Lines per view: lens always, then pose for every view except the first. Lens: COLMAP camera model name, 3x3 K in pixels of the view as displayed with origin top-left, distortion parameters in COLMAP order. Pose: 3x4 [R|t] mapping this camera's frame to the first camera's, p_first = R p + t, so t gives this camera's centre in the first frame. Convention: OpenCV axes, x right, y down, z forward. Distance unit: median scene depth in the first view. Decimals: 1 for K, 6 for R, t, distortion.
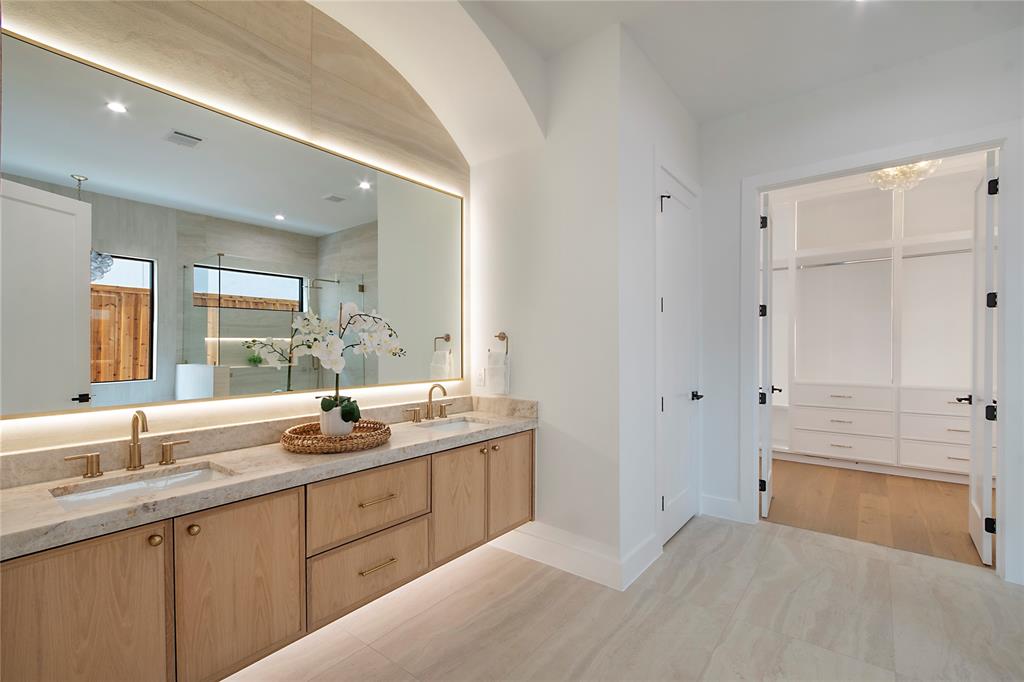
lens RADIAL K [[454.9, 0, 506.5], [0, 454.9, 348.2], [0, 0, 1]] dist [0.007402, 0.000960]
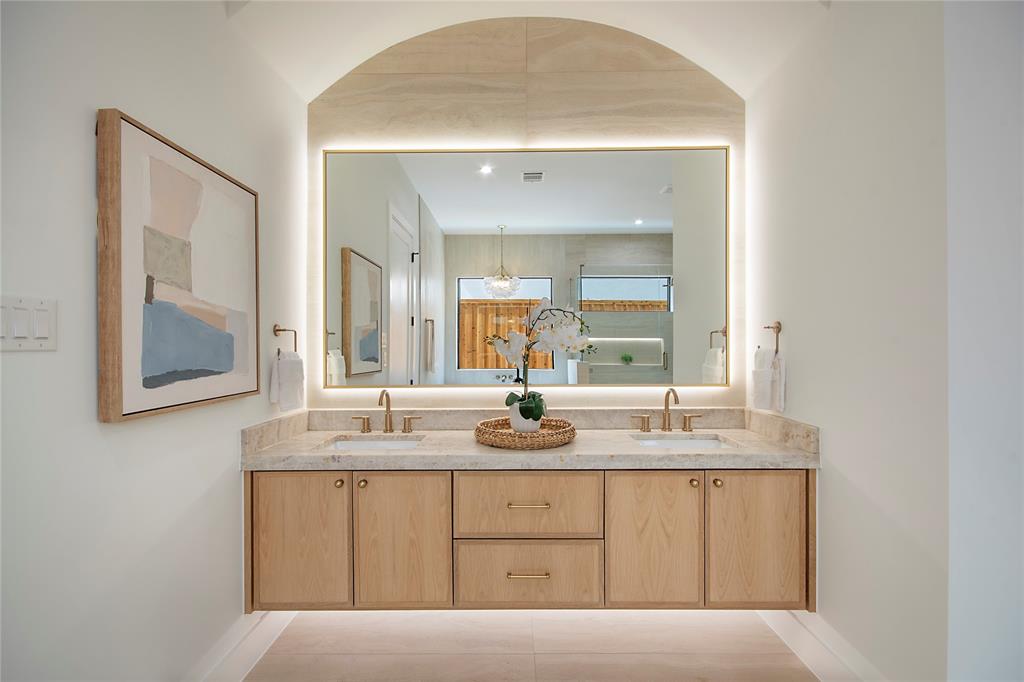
lens RADIAL K [[446.0, 0, 512.6], [0, 446.0, 348.4], [0, 0, 1]] dist [-0.003561, -0.000288]
pose [[0.616856, 0.002609, -0.787071, 0.313902], [0.000600, 0.999993, 0.003785, 0.004008], [0.787076, -0.002807, 0.616850, 0.301543]]
